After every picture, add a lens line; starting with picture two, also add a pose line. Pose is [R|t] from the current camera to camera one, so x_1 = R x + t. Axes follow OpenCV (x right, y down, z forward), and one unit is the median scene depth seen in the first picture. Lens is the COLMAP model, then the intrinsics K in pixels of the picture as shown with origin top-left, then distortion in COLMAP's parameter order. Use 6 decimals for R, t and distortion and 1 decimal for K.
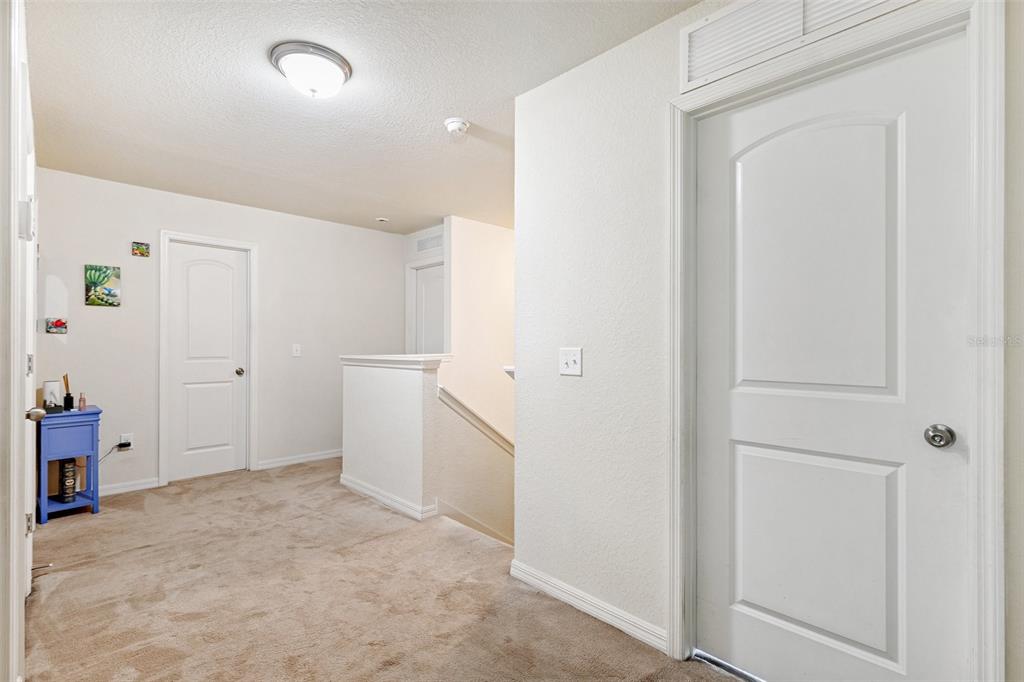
lens RADIAL K [[469.9, 0, 512.0], [0, 469.9, 342.0], [0, 0, 1]] dist [-0.000472, 0.000613]
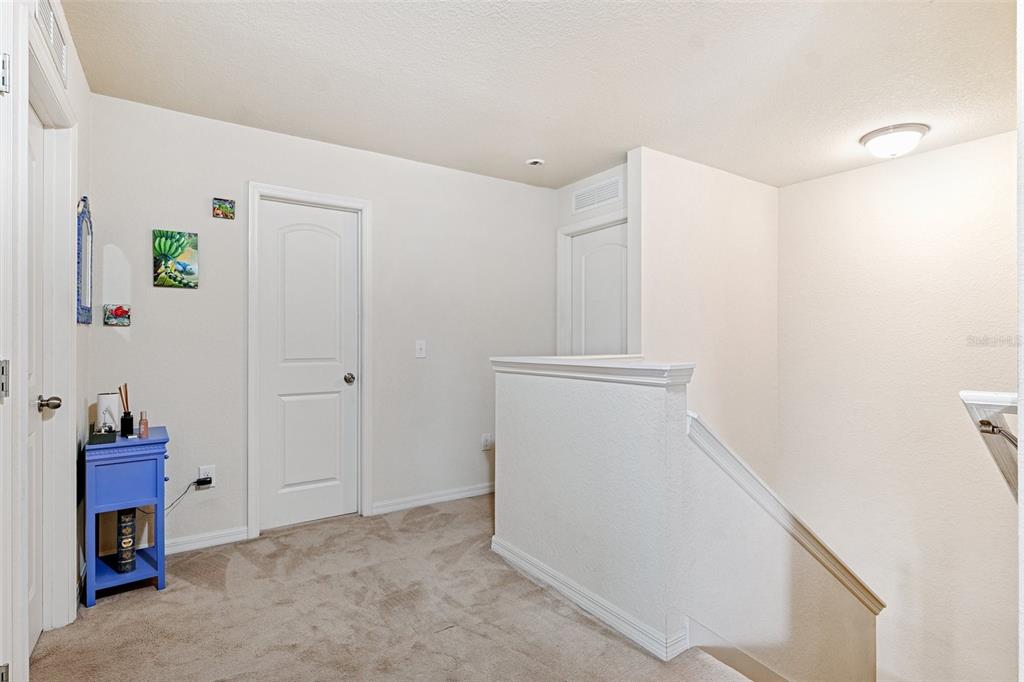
lens RADIAL K [[496.3, 0, 513.4], [0, 496.3, 339.3], [0, 0, 1]] dist [0.002422, -0.000957]
pose [[0.984029, -0.002556, -0.177990, -0.231543], [0.002813, 0.999995, 0.001195, 0.002806], [0.177986, -0.001677, 0.984032, 0.348897]]
